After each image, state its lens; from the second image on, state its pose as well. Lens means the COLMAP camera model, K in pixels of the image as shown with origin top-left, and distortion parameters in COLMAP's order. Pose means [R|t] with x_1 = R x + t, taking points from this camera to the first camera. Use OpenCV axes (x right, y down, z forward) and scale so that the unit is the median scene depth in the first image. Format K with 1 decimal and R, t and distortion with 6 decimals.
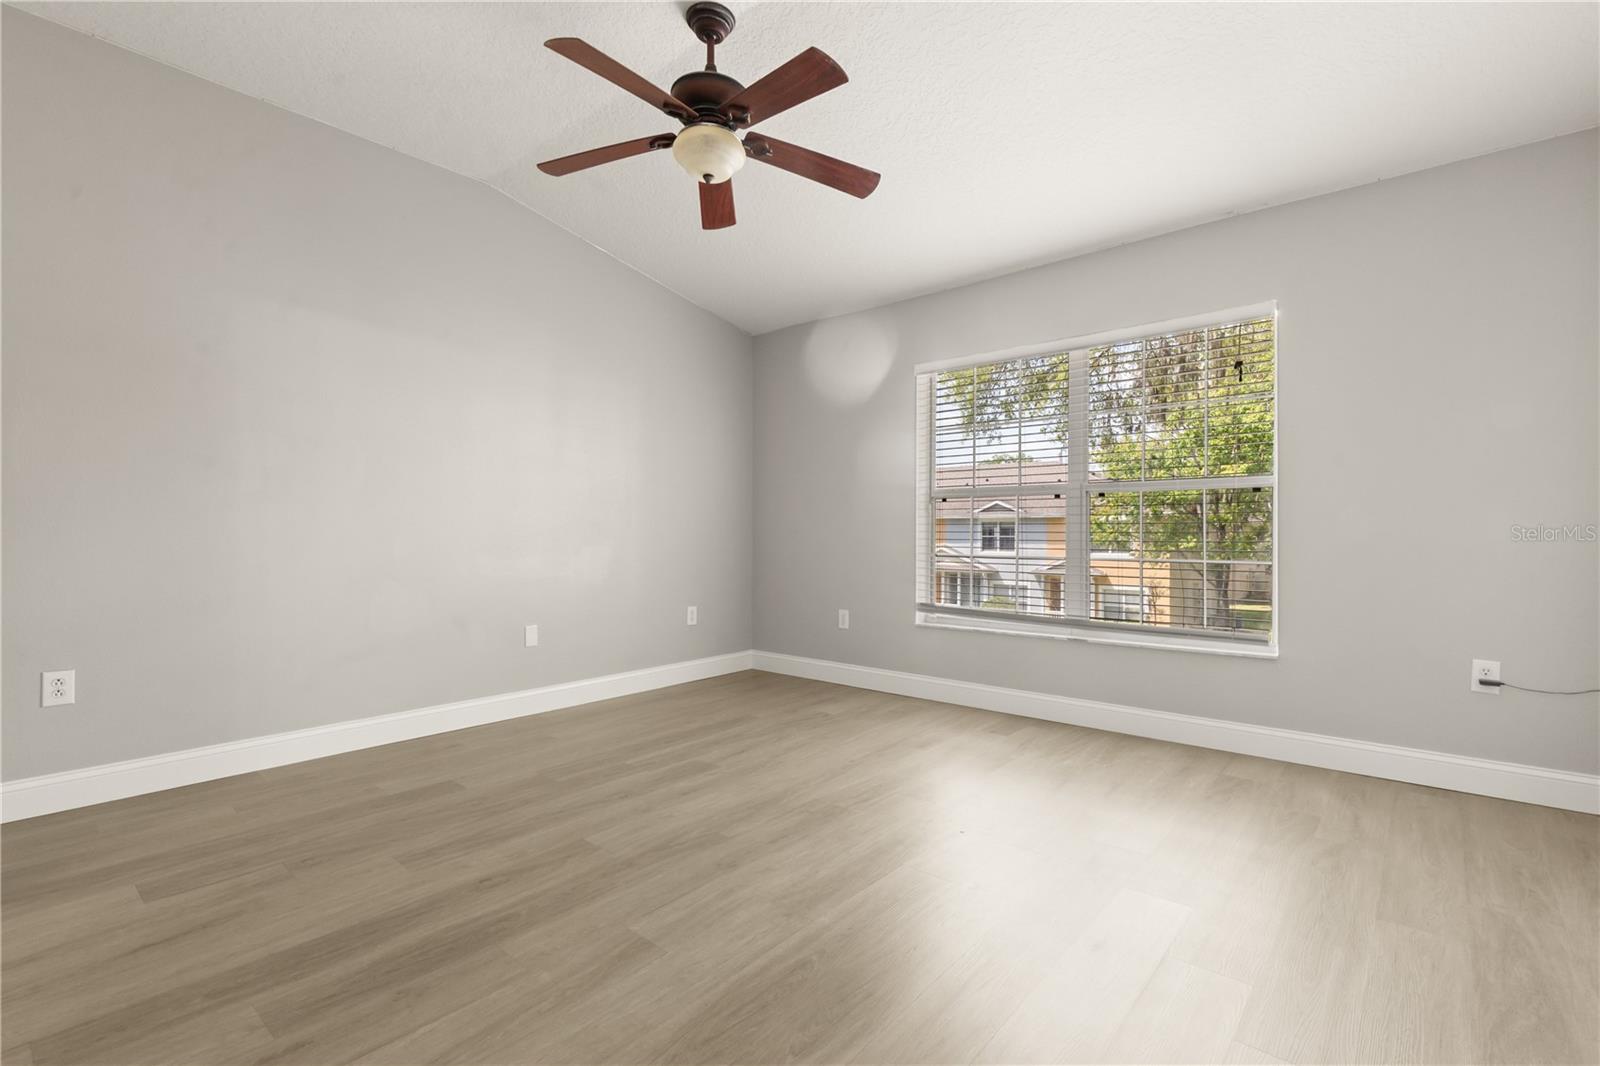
lens RADIAL K [[719.6, 0, 800.0], [0, 719.6, 533.0], [0, 0, 1]] dist [0.003172, 0.000181]
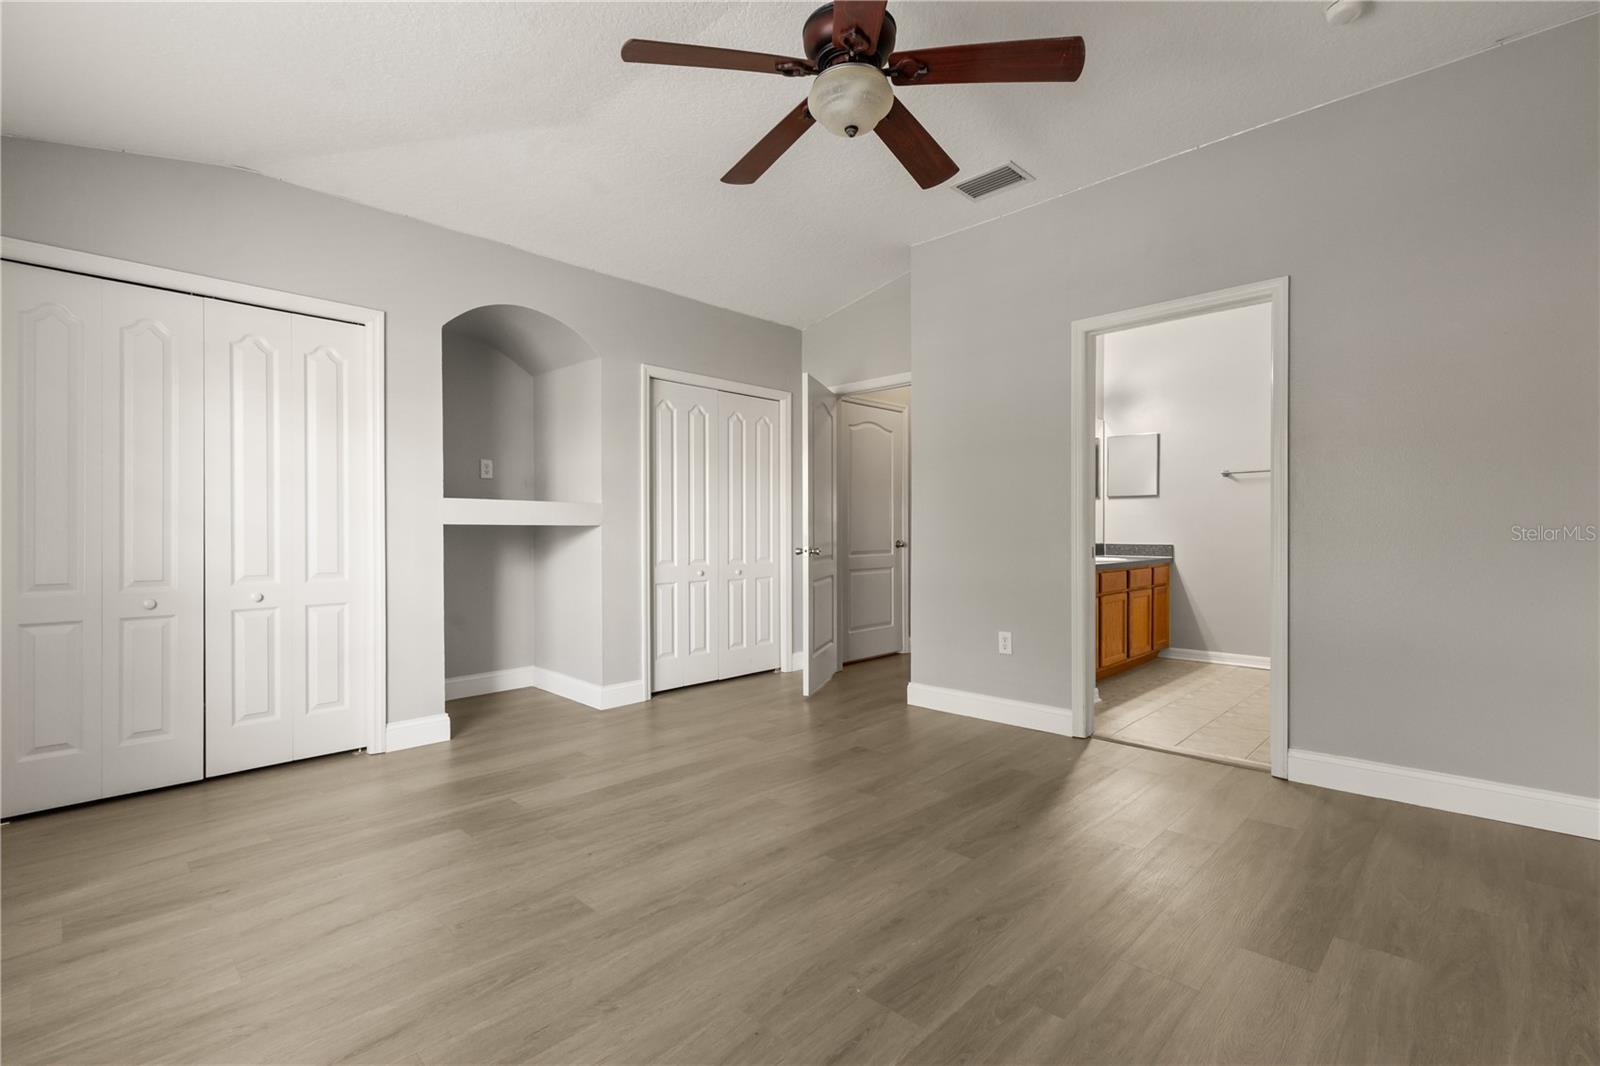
lens RADIAL K [[719.6, 0, 800.0], [0, 719.6, 533.0], [0, 0, 1]] dist [0.003172, 0.000181]
pose [[-0.998456, -0.000412, 0.055542, -0.112655], [-0.000322, 0.999999, 0.001629, -0.020455], [-0.055543, 0.001608, -0.998455, 1.879467]]
